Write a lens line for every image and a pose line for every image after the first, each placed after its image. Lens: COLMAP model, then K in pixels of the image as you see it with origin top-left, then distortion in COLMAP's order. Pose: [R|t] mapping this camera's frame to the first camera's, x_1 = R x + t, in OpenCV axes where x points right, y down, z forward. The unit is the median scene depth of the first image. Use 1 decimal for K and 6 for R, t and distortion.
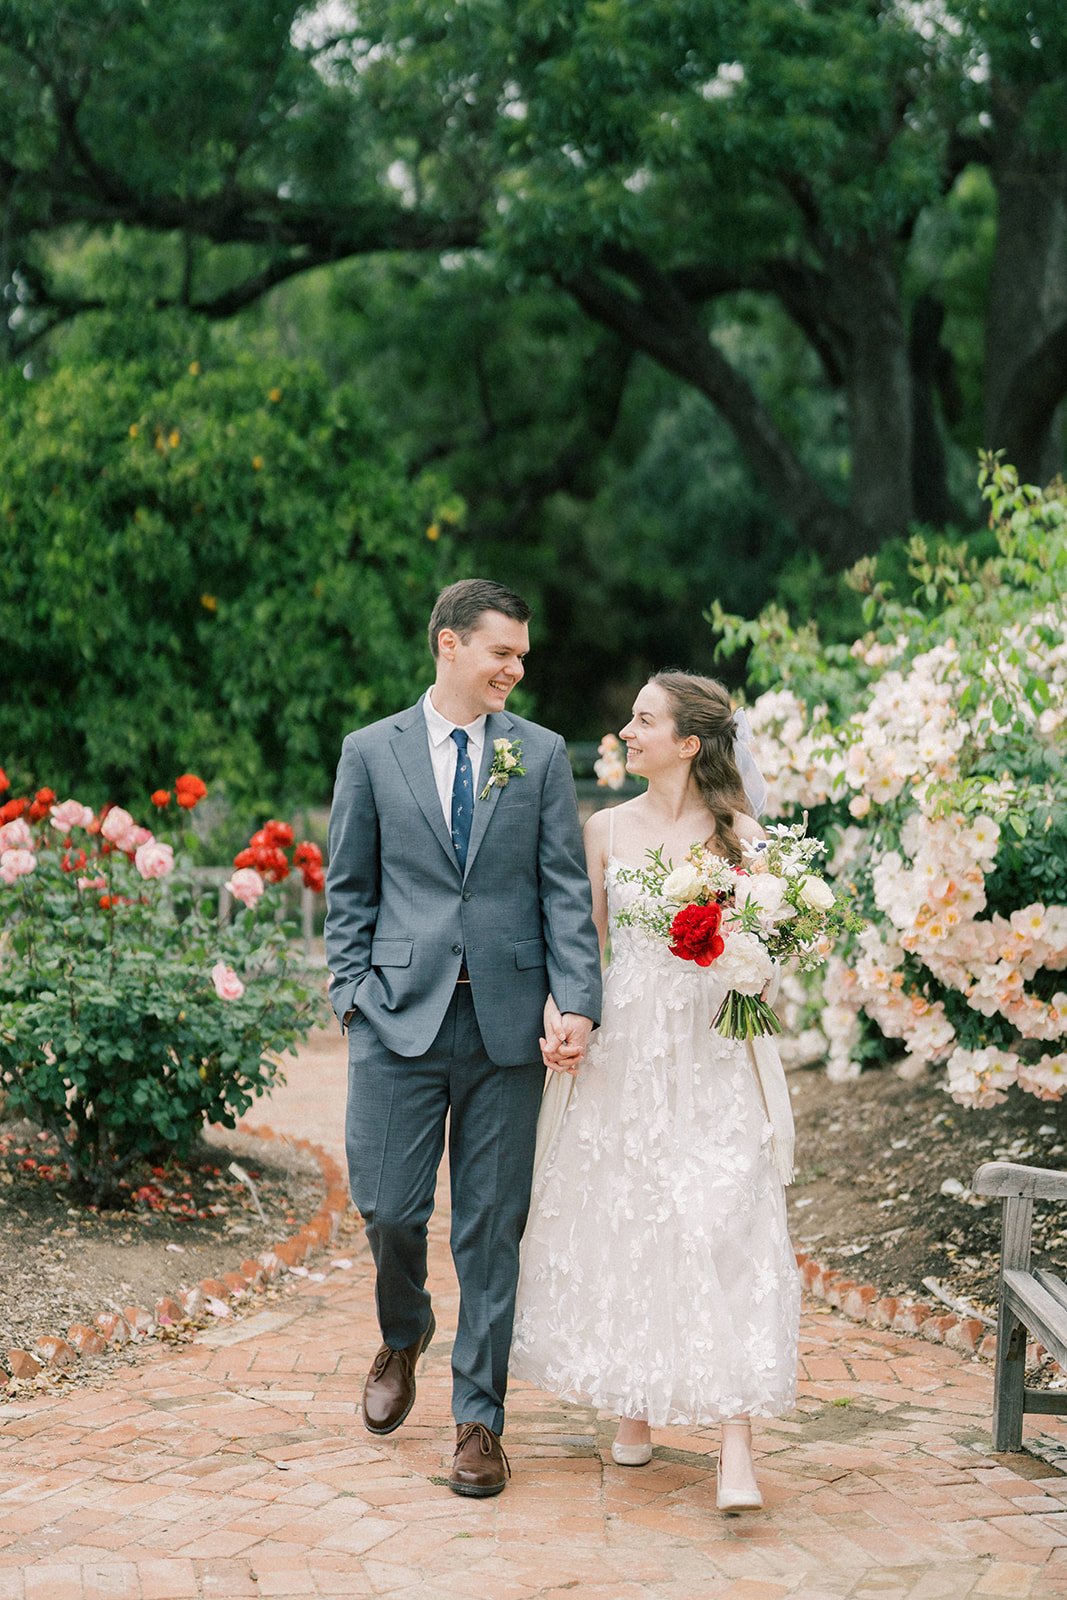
lens RADIAL K [[2328.5, 0, 532.0], [0, 2328.5, 779.0], [0, 0, 1]] dist [-0.016841, 0.071602]
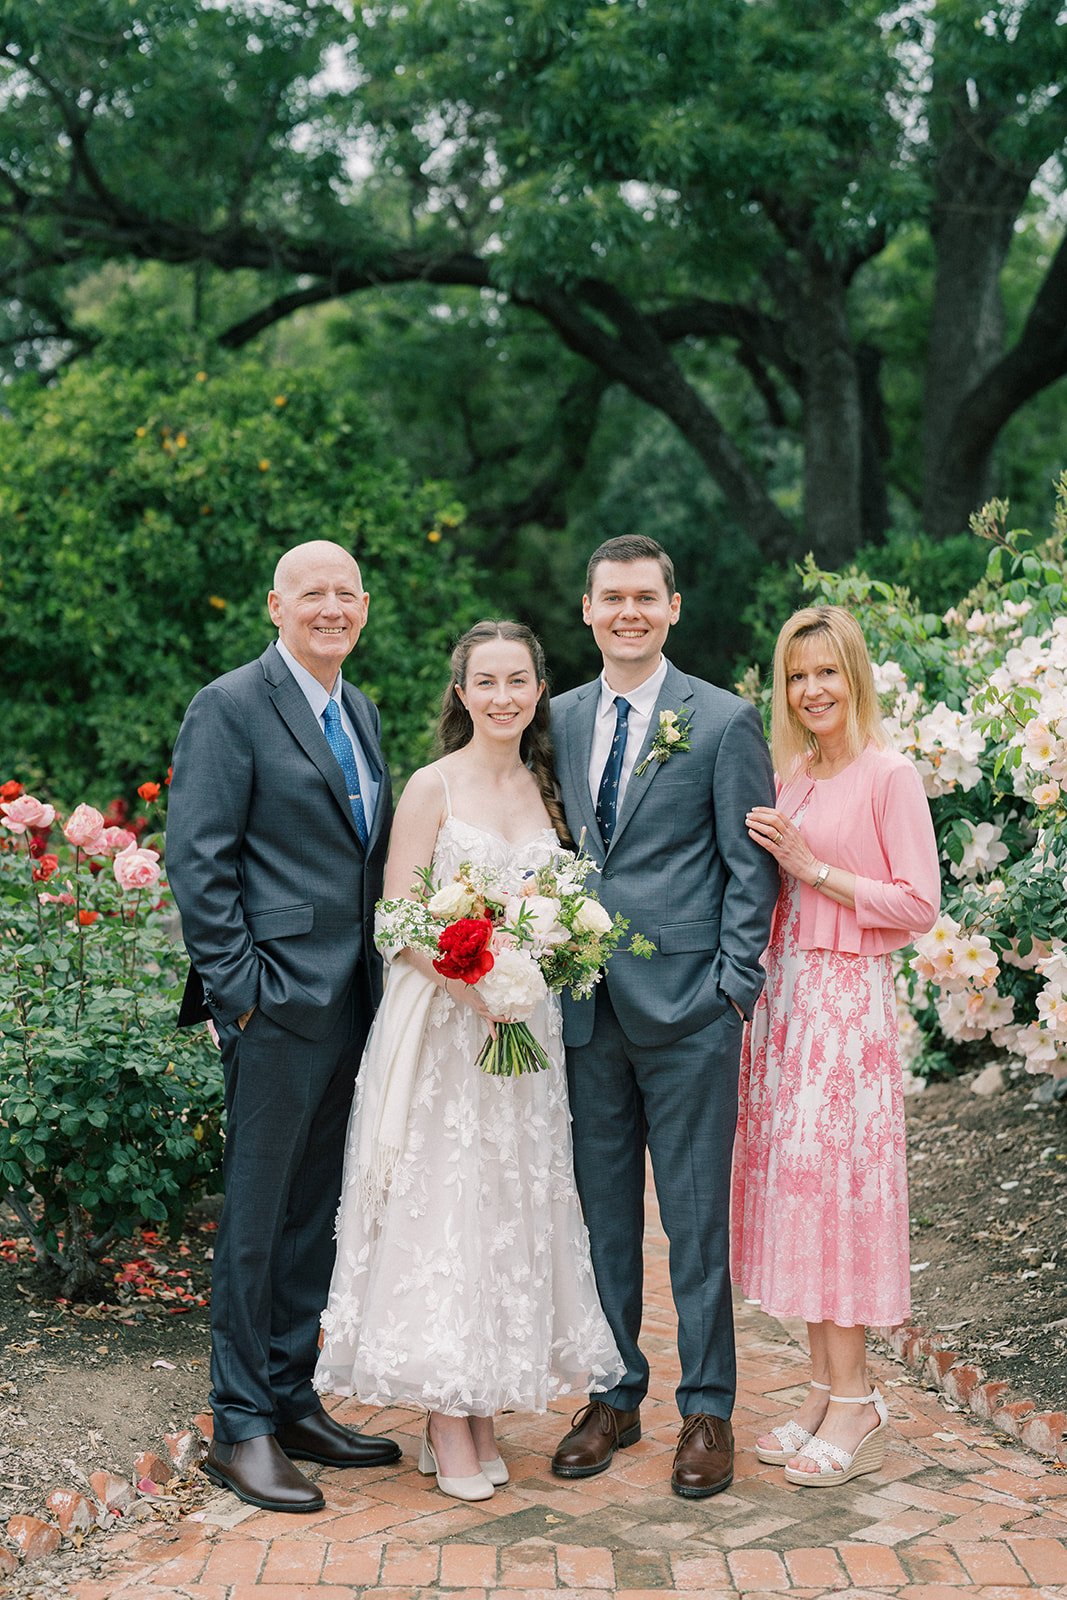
lens RADIAL K [[1690.6, 0, 533.5], [0, 1690.6, 824.6], [0, 0, 1]] dist [-0.005605, 0.000545]
pose [[0.999258, -0.004904, 0.038205, -0.028894], [0.003891, 0.999640, 0.026558, 0.002976], [-0.038322, -0.026390, 0.998917, 0.250563]]
